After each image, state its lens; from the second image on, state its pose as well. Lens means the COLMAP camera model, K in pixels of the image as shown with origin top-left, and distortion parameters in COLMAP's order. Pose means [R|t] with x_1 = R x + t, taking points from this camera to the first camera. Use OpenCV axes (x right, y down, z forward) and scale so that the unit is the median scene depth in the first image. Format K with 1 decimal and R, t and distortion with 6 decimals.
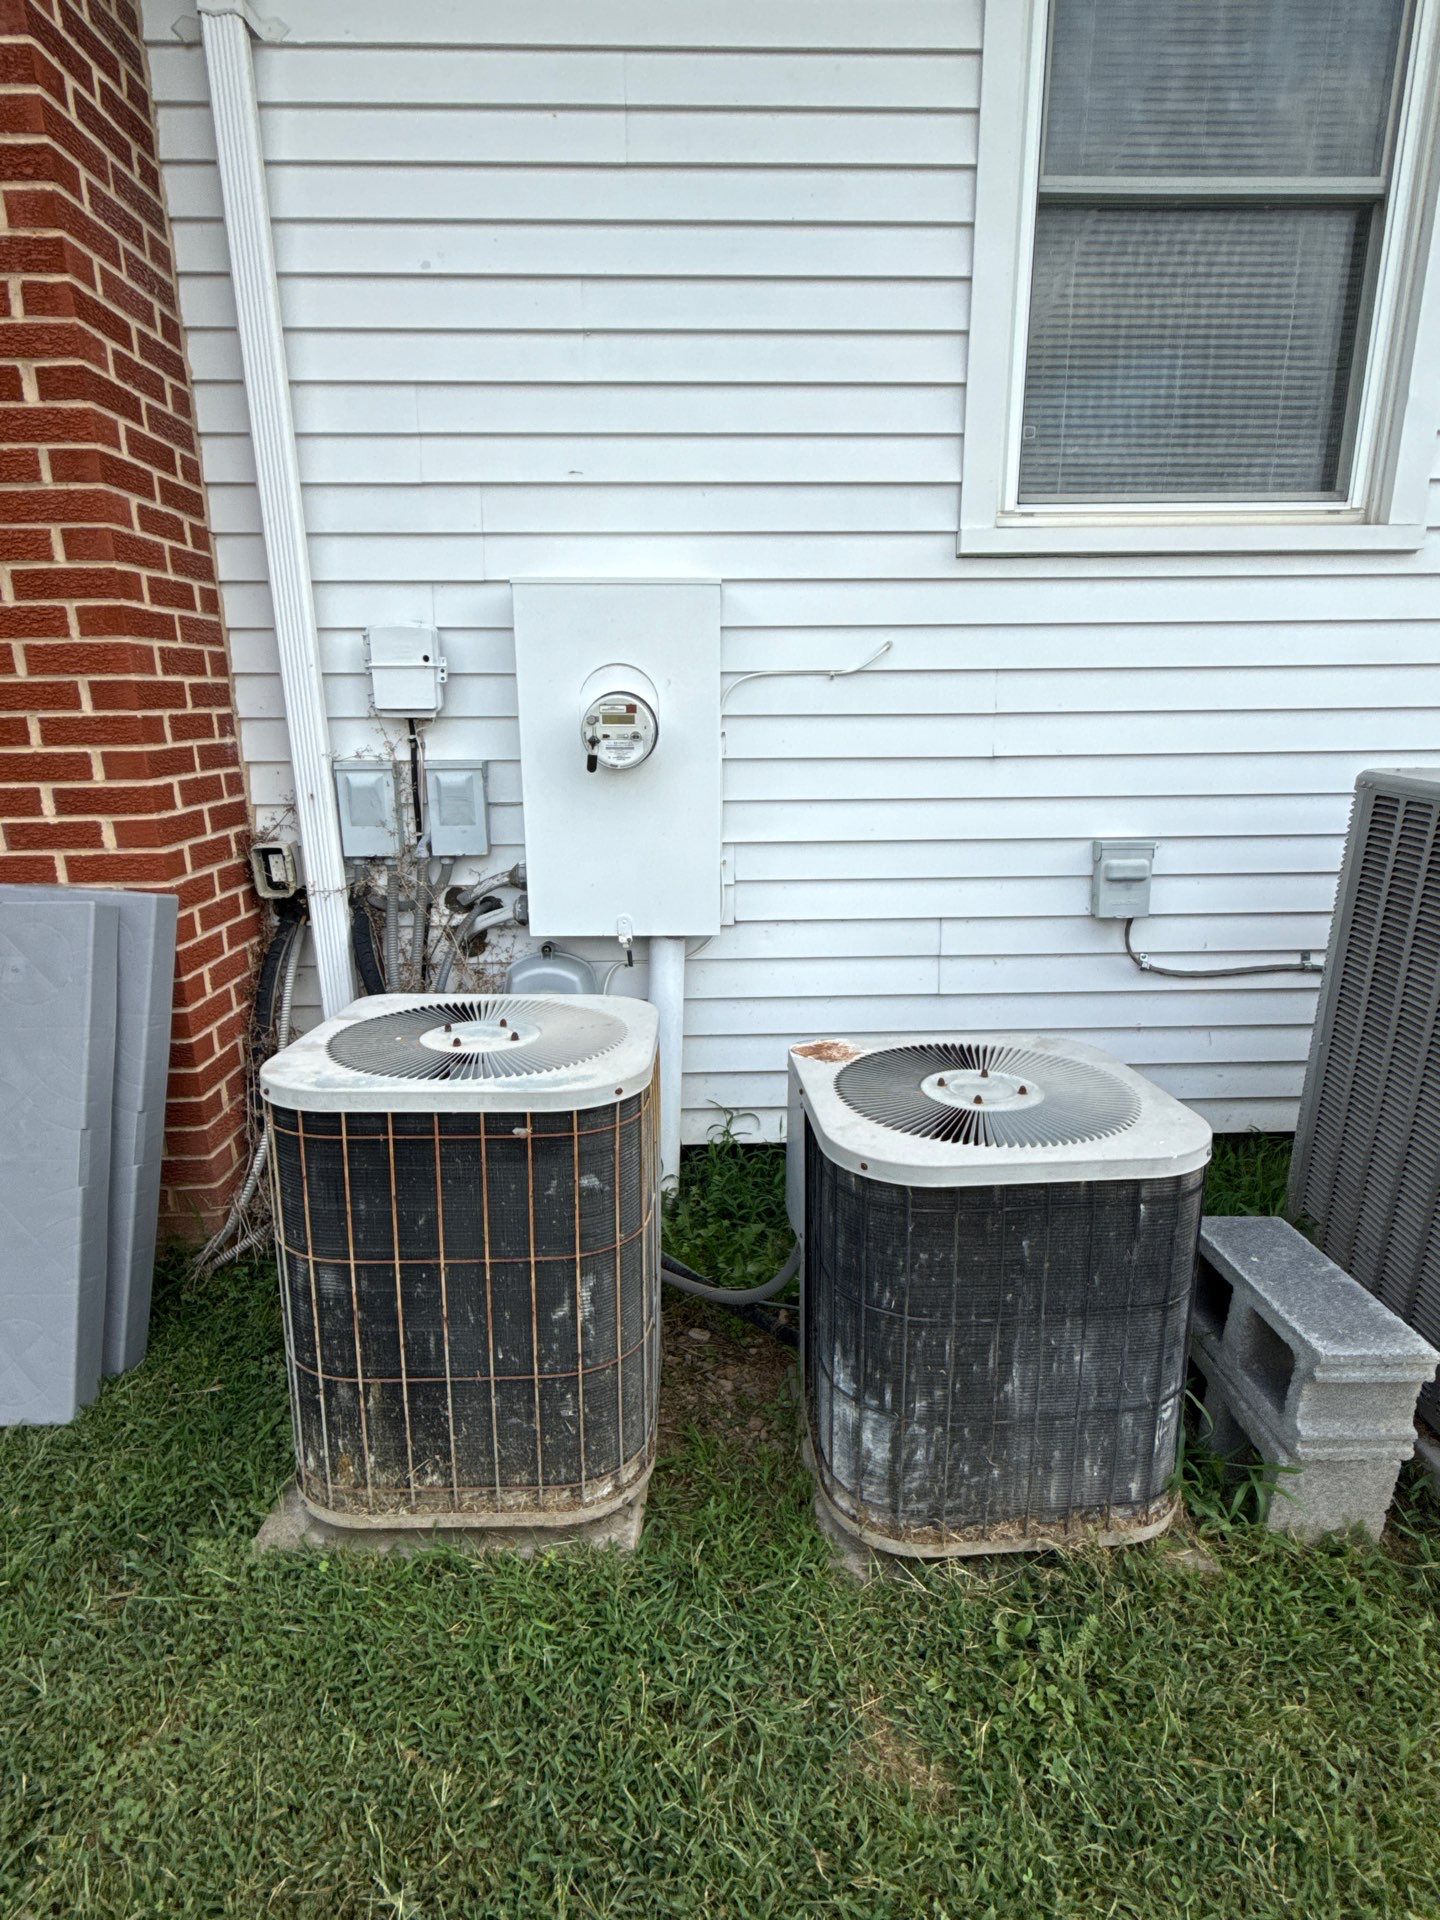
lens RADIAL K [[985.0, 0, 729.4], [0, 985.0, 958.0], [0, 0, 1]] dist [-0.004439, 0.000515]
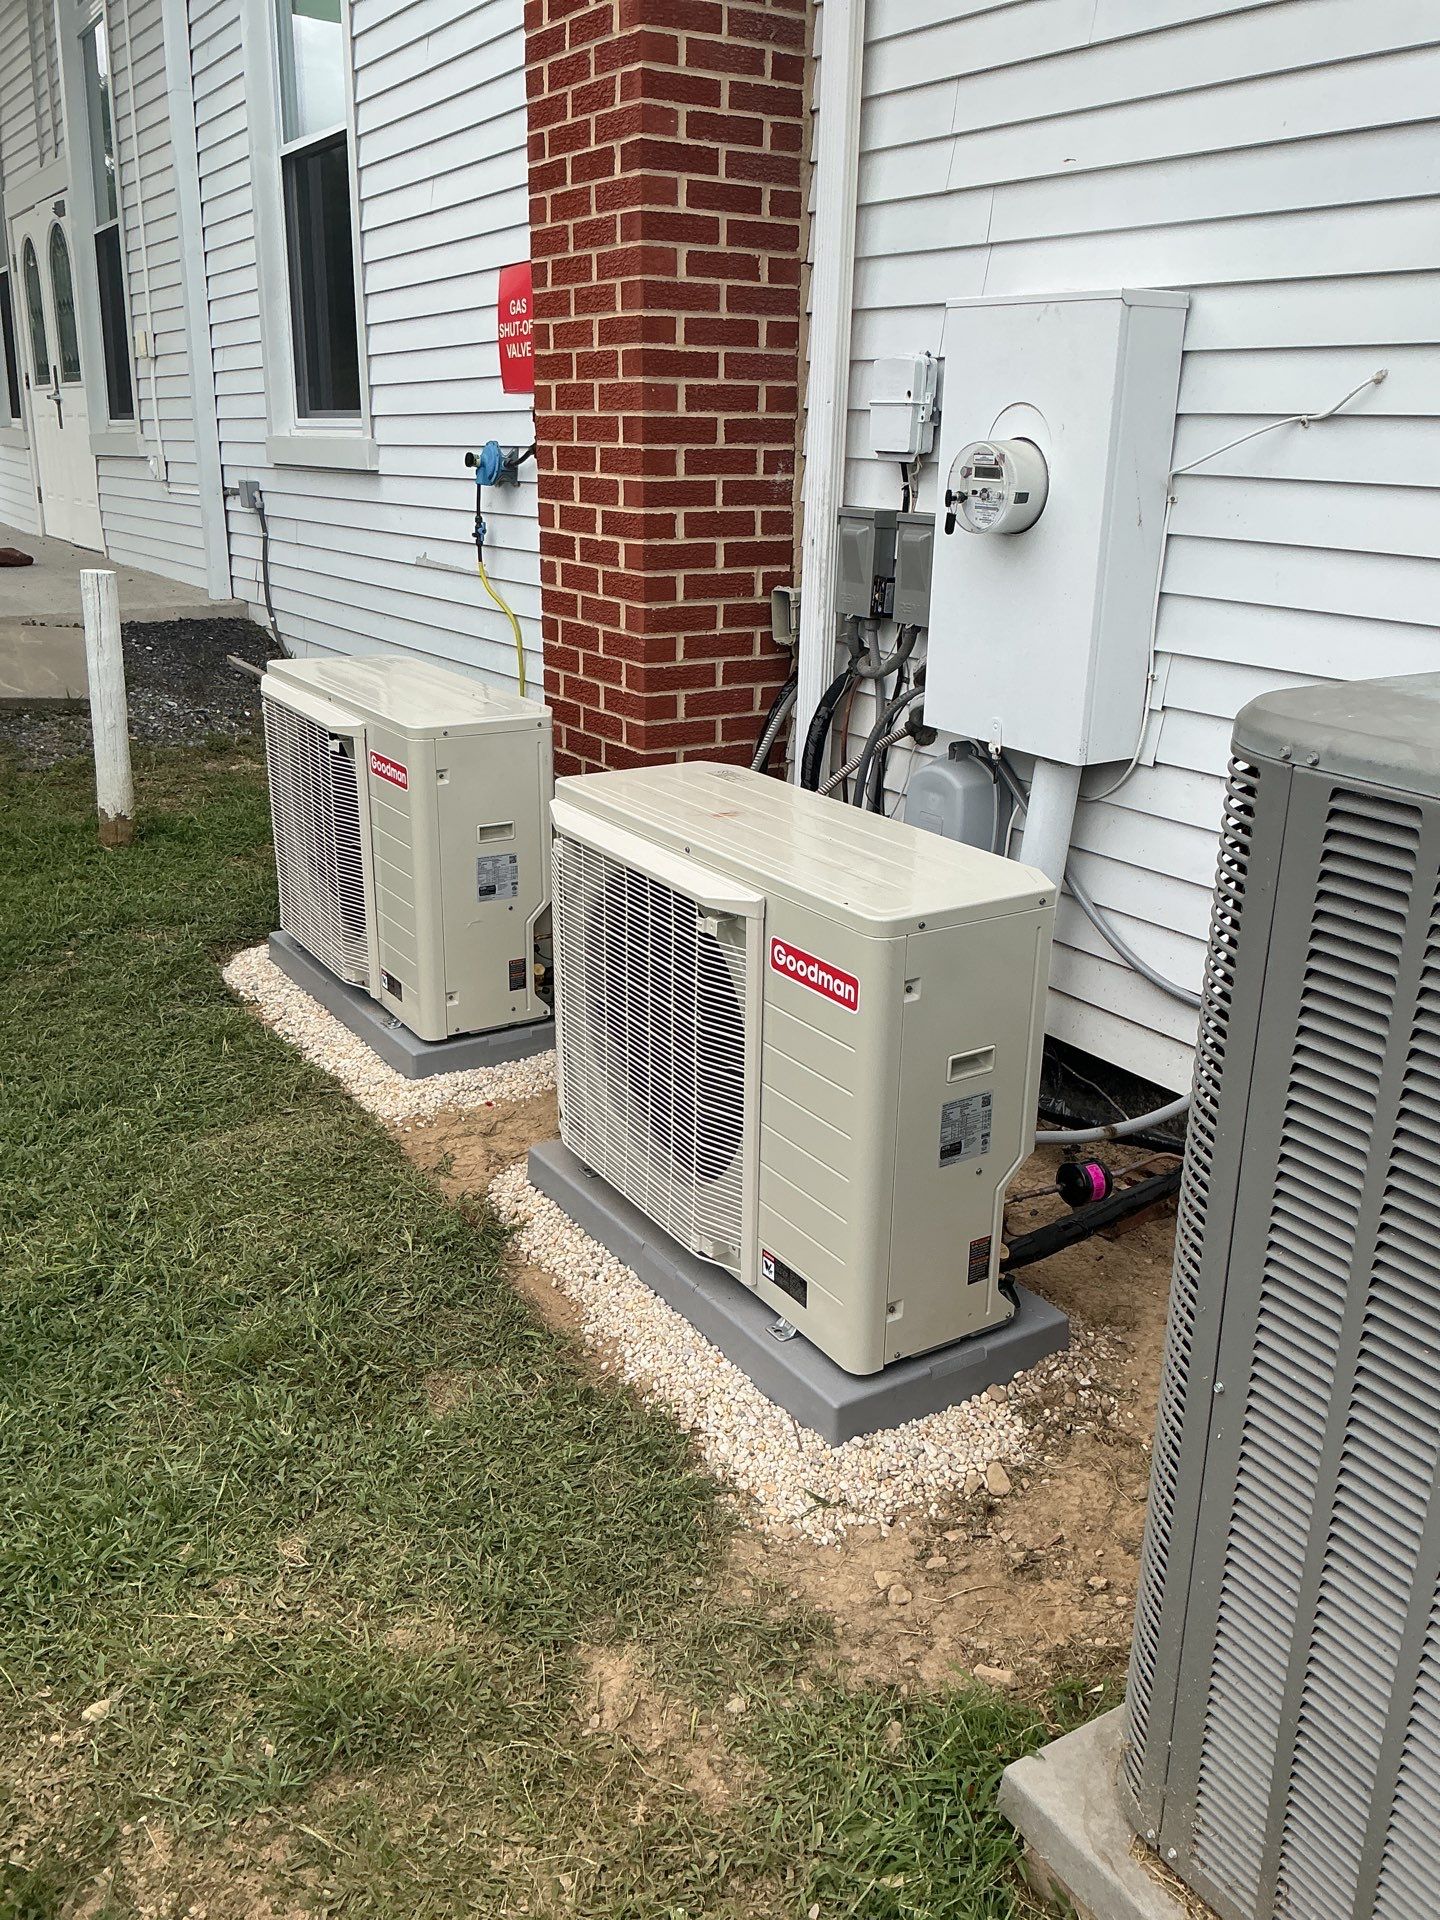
lens RADIAL K [[1554.3, 0, 720.0], [0, 1554.3, 960.0], [0, 0, 1]] dist [0.093694, -0.237912]
pose [[0.508771, 0.294923, -0.808809, 0.903849], [-0.236008, 0.951279, 0.198415, -0.056864], [0.827921, 0.089938, 0.553587, 0.114157]]
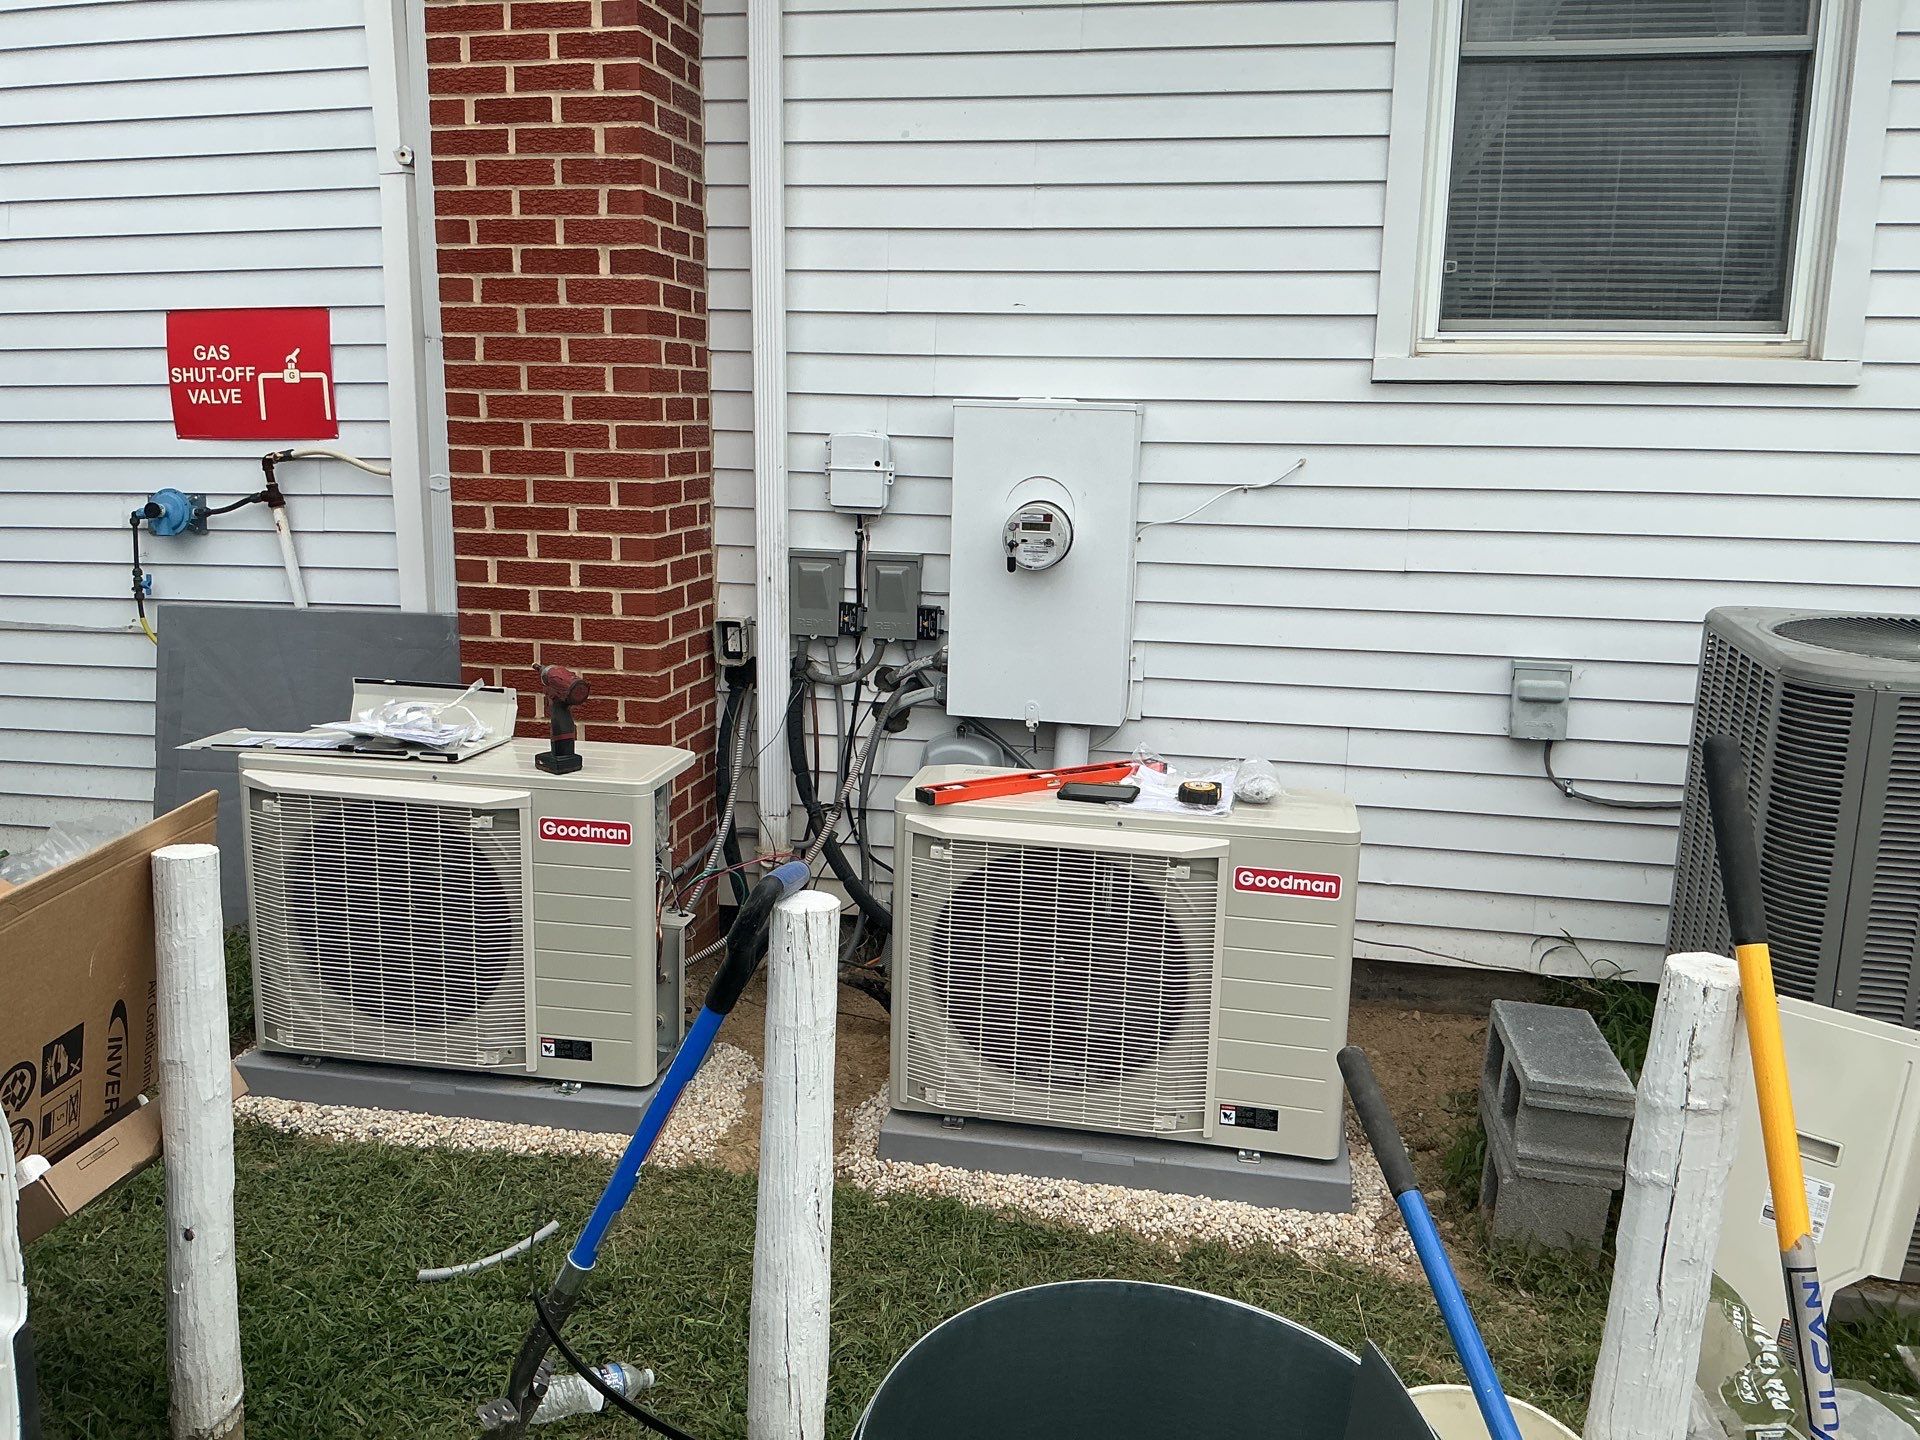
lens RADIAL K [[1554.3, 0, 960.0], [0, 1554.3, 720.0], [0, 0, 1]] dist [0.093694, -0.237912]
pose [[0.973058, 0.069975, -0.219687, 0.199040], [-0.083218, 0.995194, -0.051605, 0.074144], [0.215020, 0.068496, 0.974205, -0.704270]]
